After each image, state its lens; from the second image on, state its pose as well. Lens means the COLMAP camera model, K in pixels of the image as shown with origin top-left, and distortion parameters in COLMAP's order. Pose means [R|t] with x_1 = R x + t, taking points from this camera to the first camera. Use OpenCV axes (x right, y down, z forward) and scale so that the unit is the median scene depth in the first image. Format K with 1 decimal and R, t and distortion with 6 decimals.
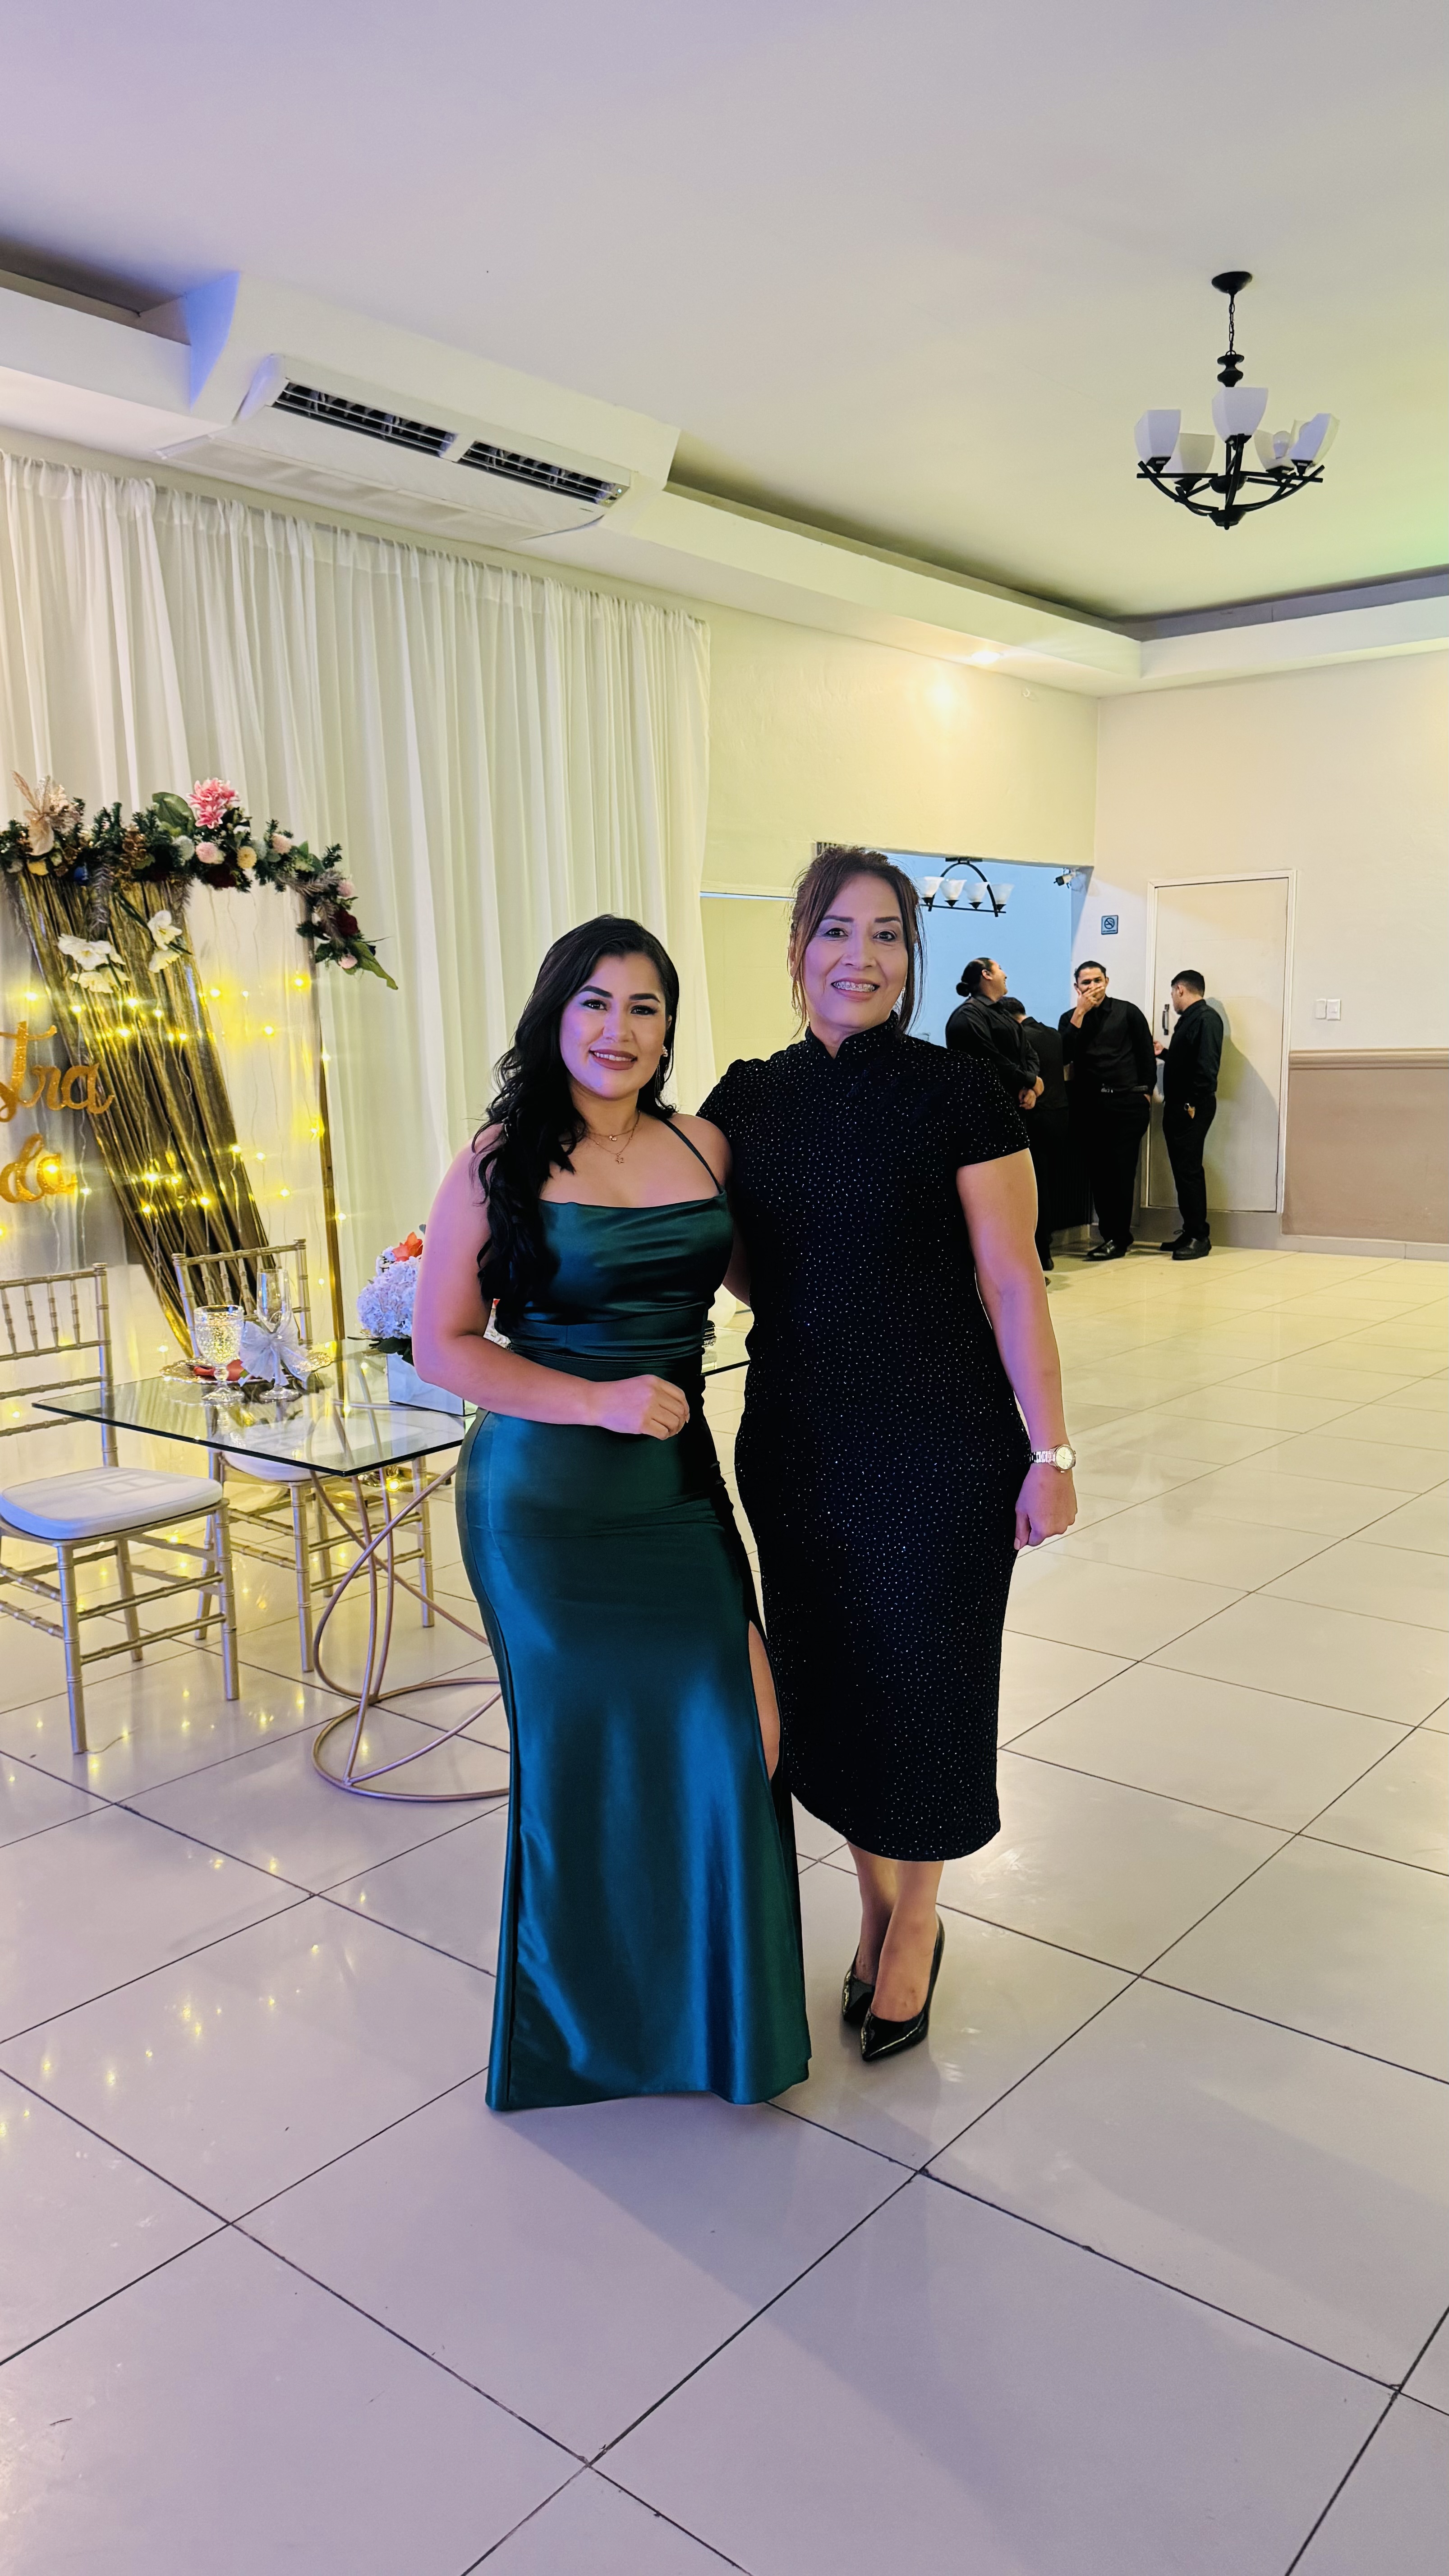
lens RADIAL K [[1821.3, 0, 724.5], [0, 1821.3, 1288.0], [0, 0, 1]] dist [-0.003496, -0.002324]
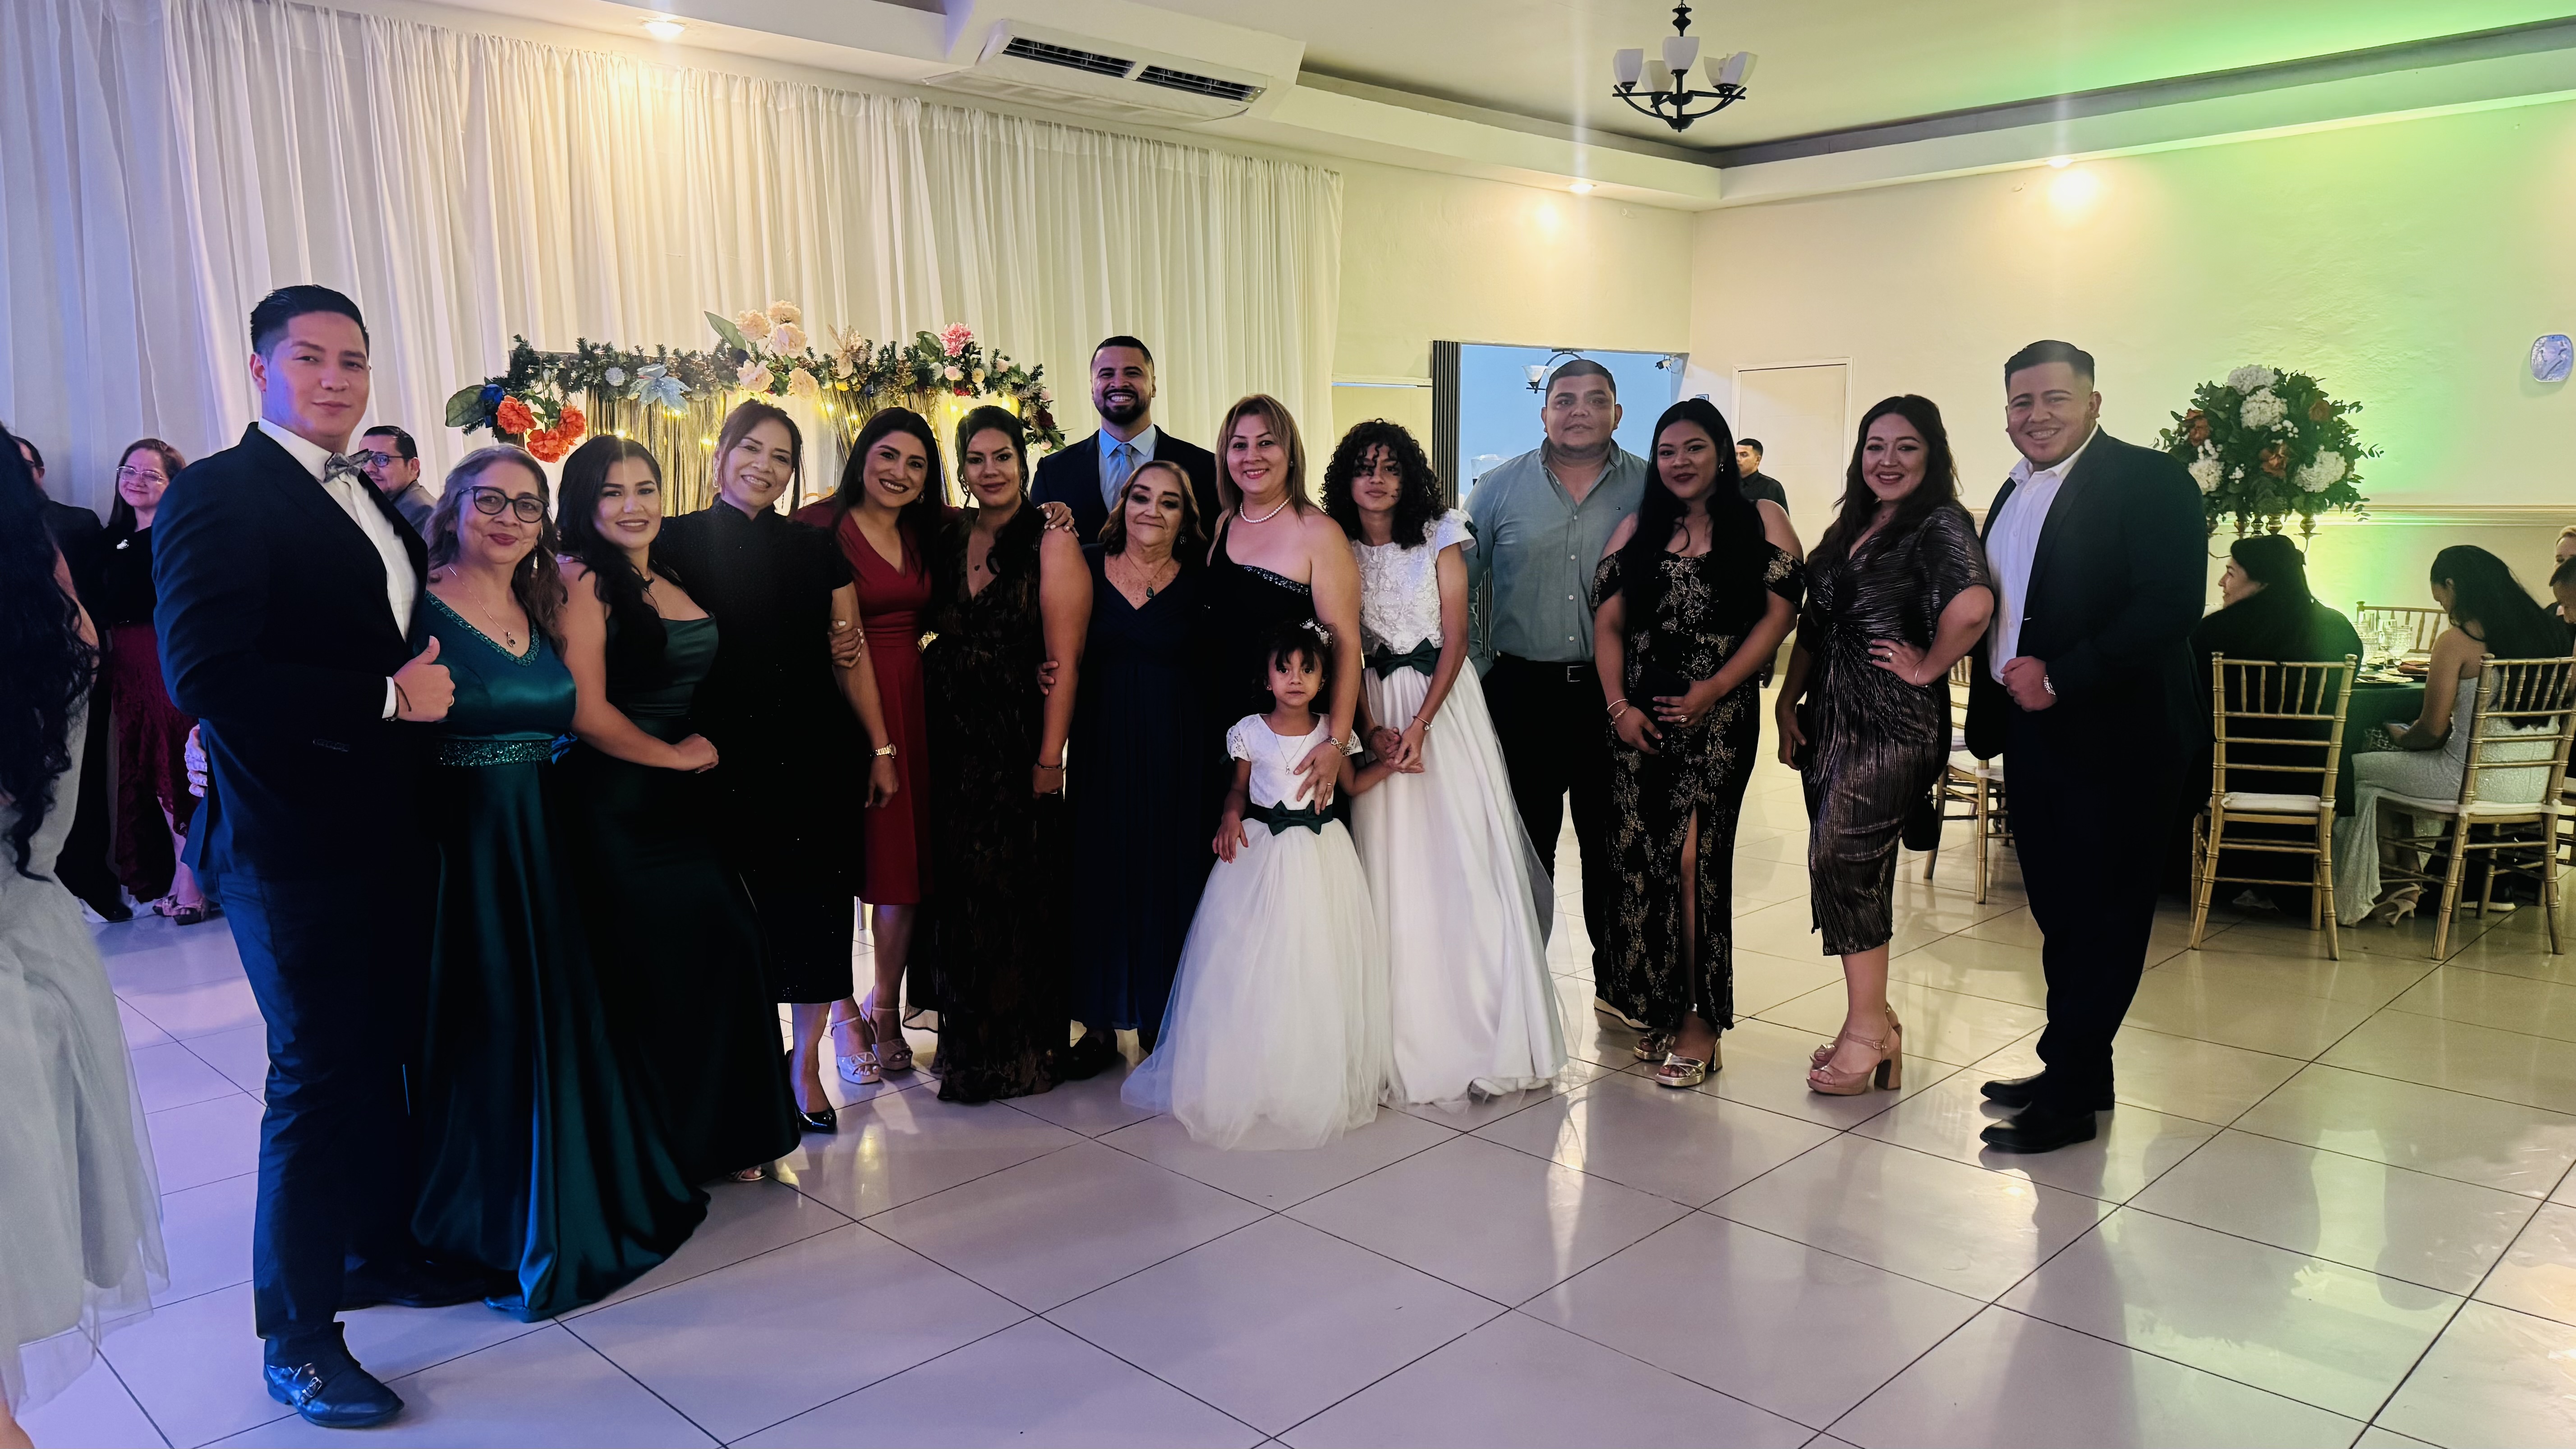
lens RADIAL K [[1821.3, 0, 1331.0], [0, 1821.3, 727.2], [0, 0, 1]] dist [-0.003496, -0.002324]
pose [[0.996994, 0.012435, -0.076472, 0.122436], [-0.013146, 0.999875, -0.008801, 0.051221], [0.076353, 0.009780, 0.997033, -0.393828]]
